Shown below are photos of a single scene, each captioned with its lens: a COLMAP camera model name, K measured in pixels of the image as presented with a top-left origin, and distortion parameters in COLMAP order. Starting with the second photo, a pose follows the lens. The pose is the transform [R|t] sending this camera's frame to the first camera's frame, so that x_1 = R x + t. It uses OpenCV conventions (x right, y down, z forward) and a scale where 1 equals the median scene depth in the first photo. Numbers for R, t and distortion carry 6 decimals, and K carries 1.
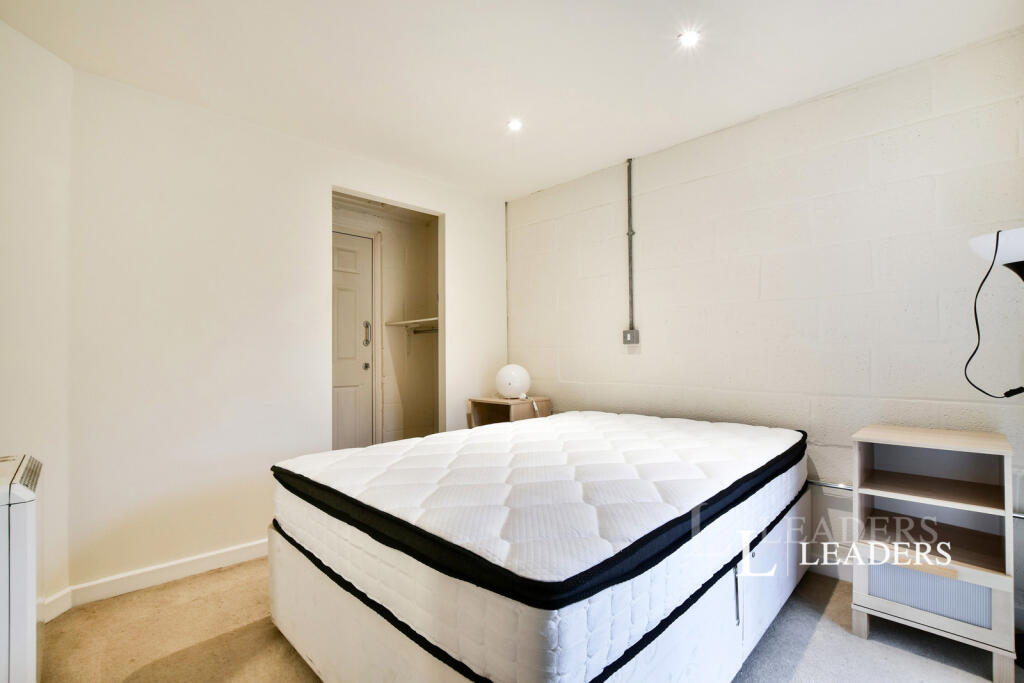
lens RADIAL K [[465.3, 0, 512.9], [0, 465.3, 346.8], [0, 0, 1]] dist [-0.021493, 0.000148]
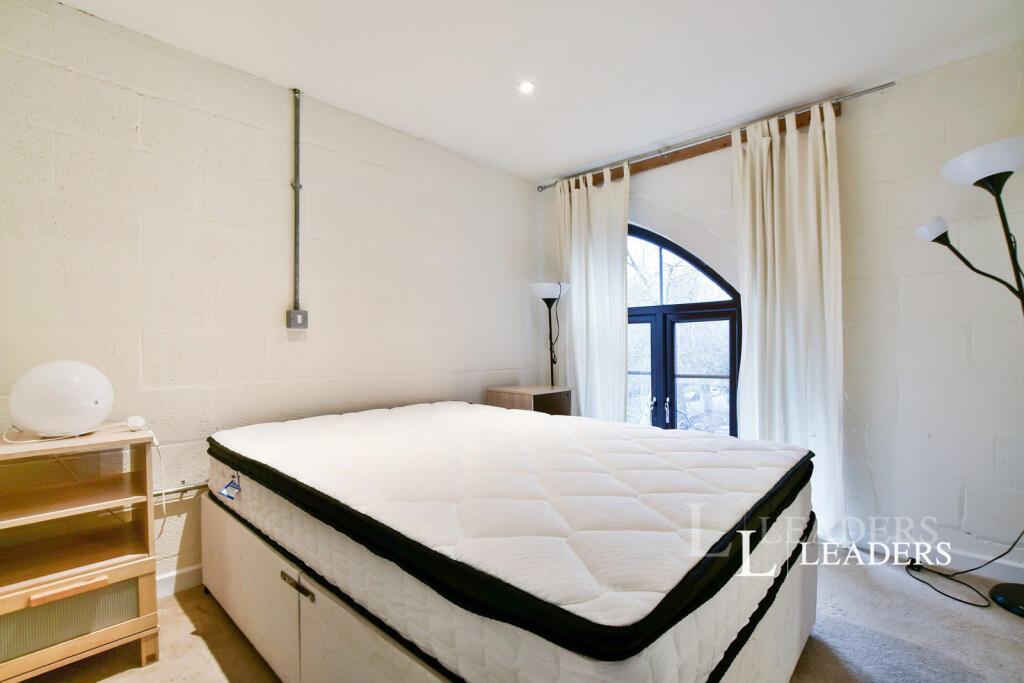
lens RADIAL K [[465.3, 0, 509.9], [0, 465.3, 343.5], [0, 0, 1]] dist [-0.021493, 0.000148]
pose [[-0.030381, 0.003793, 0.999531, -0.530409], [-0.016944, 0.999847, -0.004310, 0.017091], [-0.999395, -0.017067, -0.030312, 0.661277]]
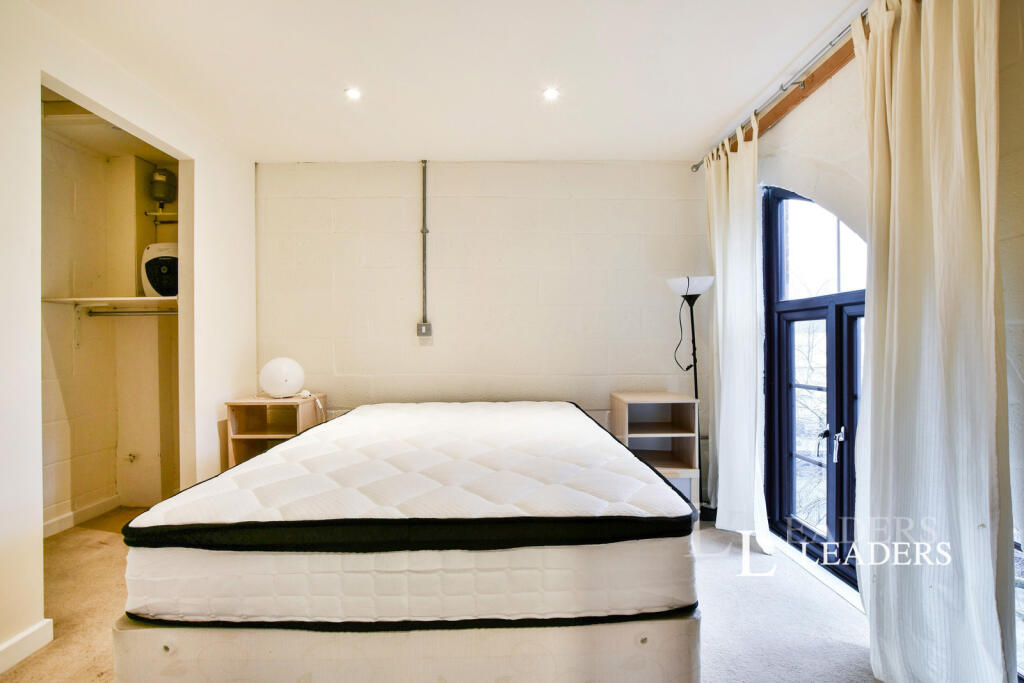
lens RADIAL K [[465.3, 0, 513.2], [0, 465.3, 338.7], [0, 0, 1]] dist [-0.021493, 0.000148]
pose [[0.700354, 0.005653, 0.713774, -0.358033], [-0.012103, 0.999919, 0.003956, -0.006307], [-0.713693, -0.011410, 0.700365, 0.112914]]
